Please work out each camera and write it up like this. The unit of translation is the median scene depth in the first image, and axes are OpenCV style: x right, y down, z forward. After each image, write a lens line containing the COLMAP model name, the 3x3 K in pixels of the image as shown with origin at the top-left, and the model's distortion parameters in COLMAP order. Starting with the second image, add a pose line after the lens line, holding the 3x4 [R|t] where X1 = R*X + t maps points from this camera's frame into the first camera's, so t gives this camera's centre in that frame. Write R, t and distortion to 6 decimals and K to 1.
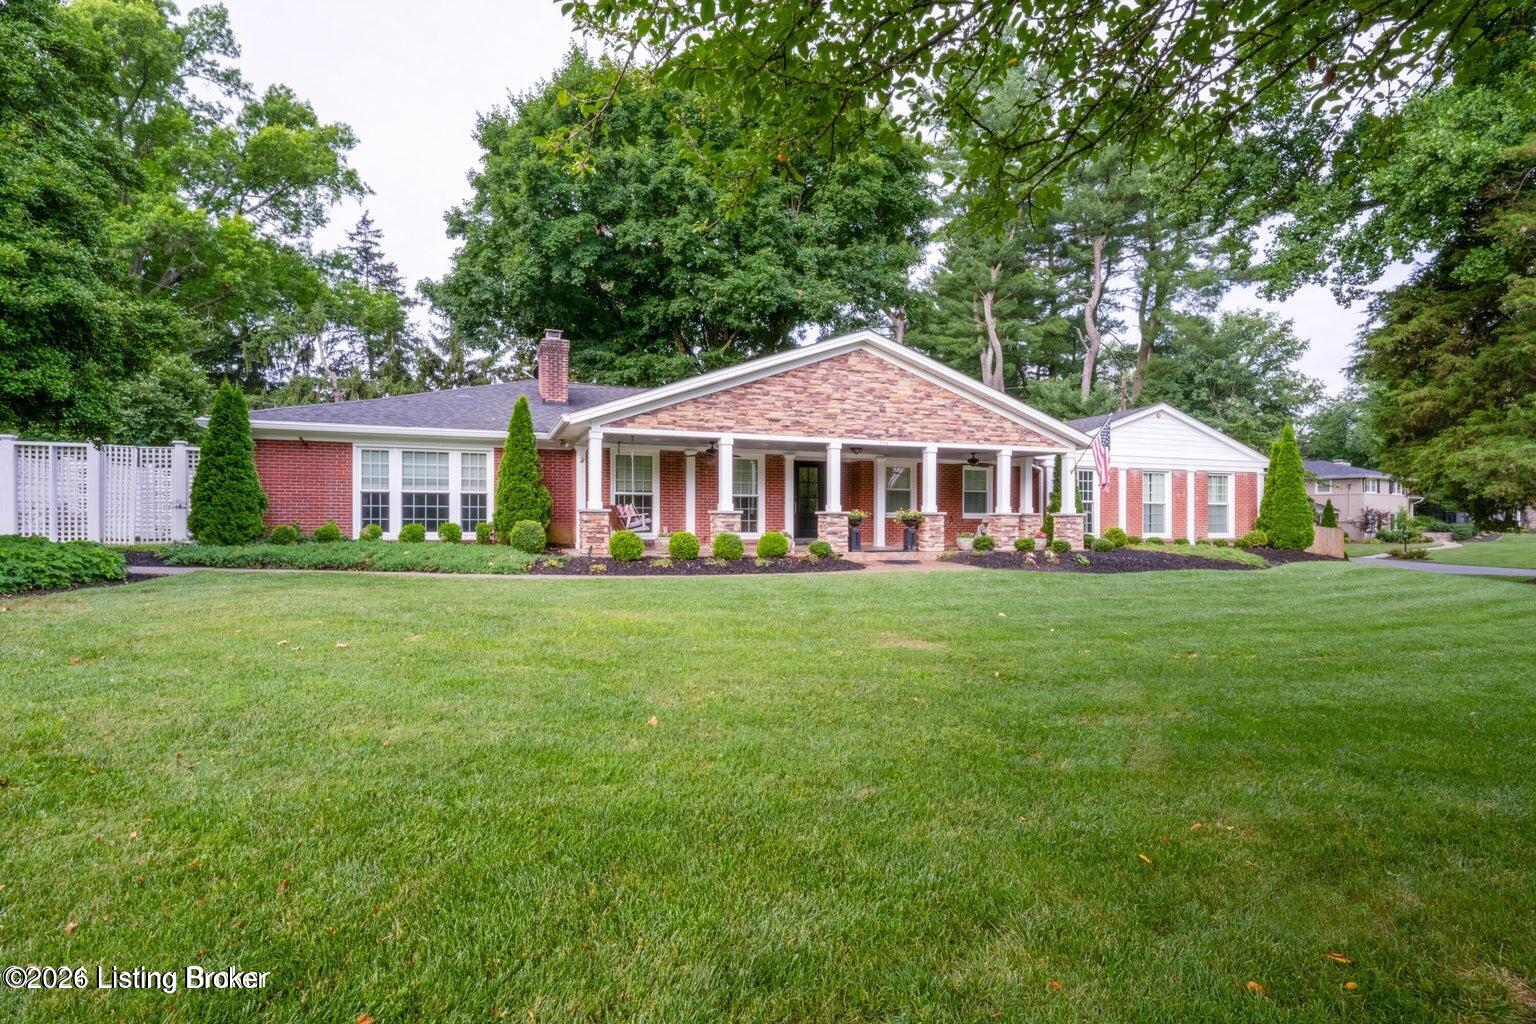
lens RADIAL K [[786.0, 0, 764.1], [0, 786.0, 529.5], [0, 0, 1]] dist [0.014653, 0.001780]
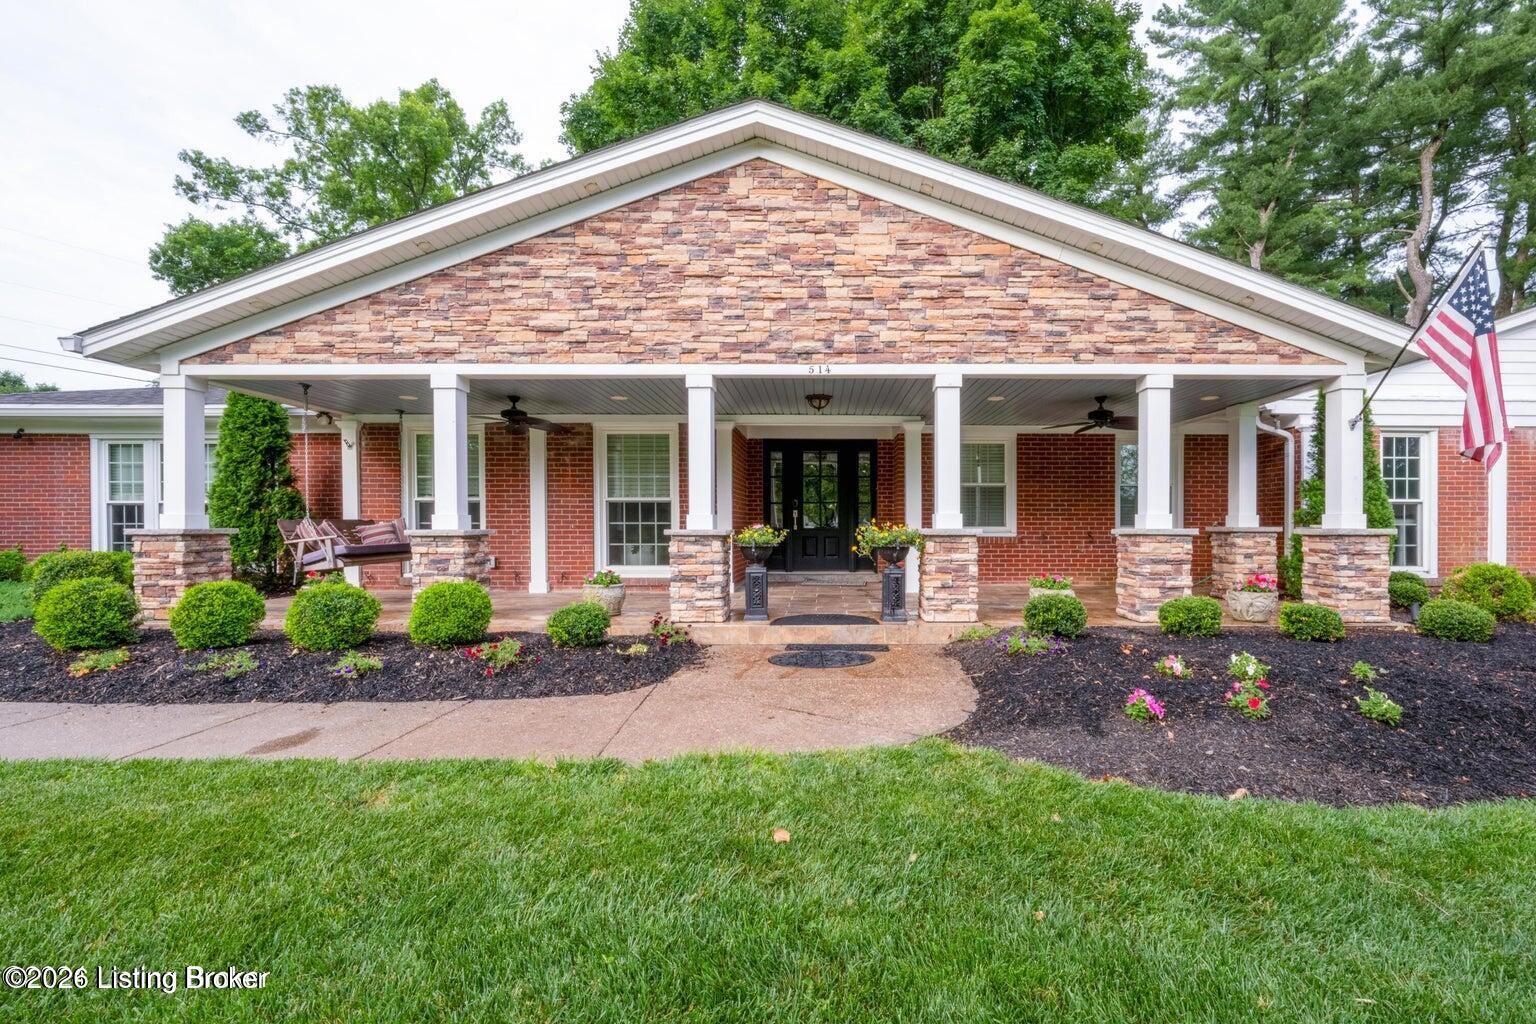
lens RADIAL K [[621.8, 0, 853.8], [0, 621.8, 538.2], [0, 0, 1]] dist [-0.013427, 0.003685]
pose [[0.940248, 0.001622, -0.340486, 0.340616], [0.000706, 0.999977, 0.006713, -0.023635], [0.340490, -0.006552, 0.940225, 0.815043]]
